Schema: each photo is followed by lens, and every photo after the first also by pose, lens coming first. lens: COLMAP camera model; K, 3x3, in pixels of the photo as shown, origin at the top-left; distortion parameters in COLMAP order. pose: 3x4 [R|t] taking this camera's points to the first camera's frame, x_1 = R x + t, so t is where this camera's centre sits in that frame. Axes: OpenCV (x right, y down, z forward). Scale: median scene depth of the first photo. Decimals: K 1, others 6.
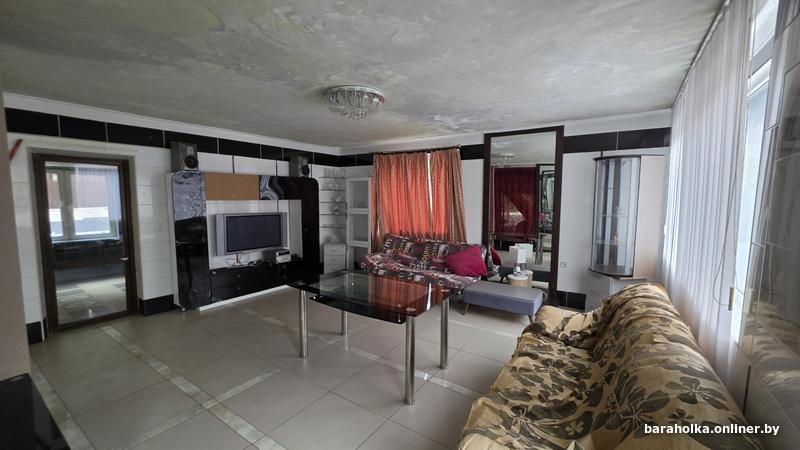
lens RADIAL K [[320.6, 0, 400.0], [0, 320.6, 225.0], [0, 0, 1]] dist [-0.004293, 0.000588]
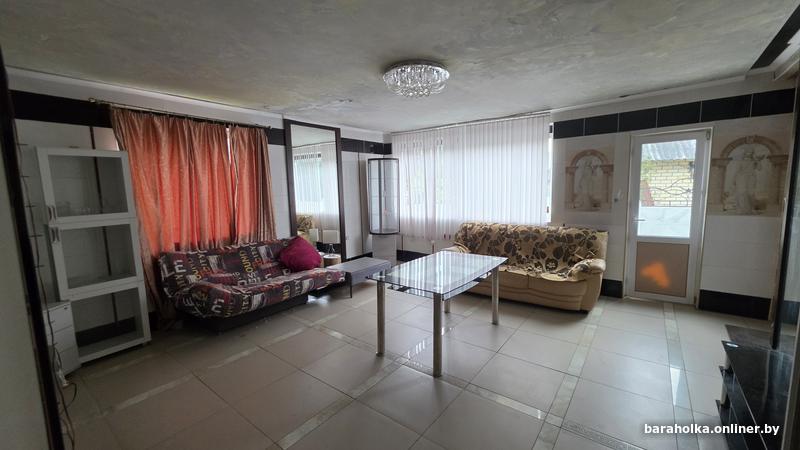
lens RADIAL K [[320.6, 0, 400.0], [0, 320.6, 225.0], [0, 0, 1]] dist [-0.004293, 0.000588]
pose [[0.060833, -0.127935, 0.989915, -0.830892], [0.112354, 0.986327, 0.120567, -0.064969], [-0.991804, 0.103886, 0.074375, 0.763959]]
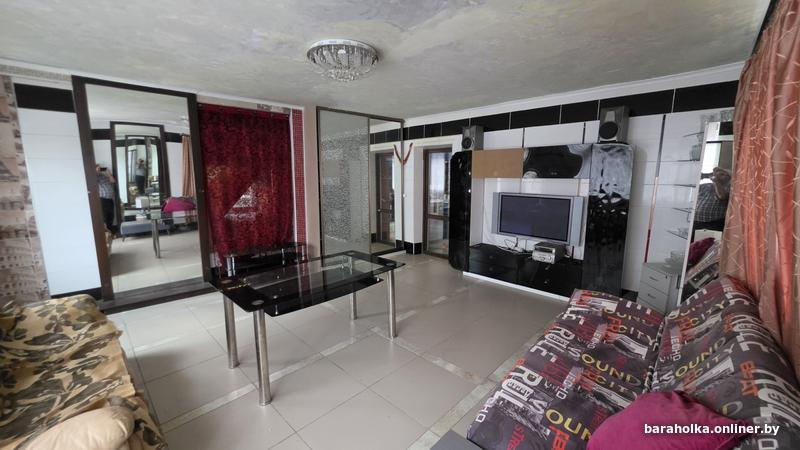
lens RADIAL K [[320.6, 0, 400.0], [0, 320.6, 225.0], [0, 0, 1]] dist [-0.004293, 0.000588]
pose [[-0.183166, 0.151067, -0.971406, 0.536624], [-0.088862, 0.981534, 0.169397, -0.085834], [0.979058, 0.117348, -0.166360, 0.998136]]
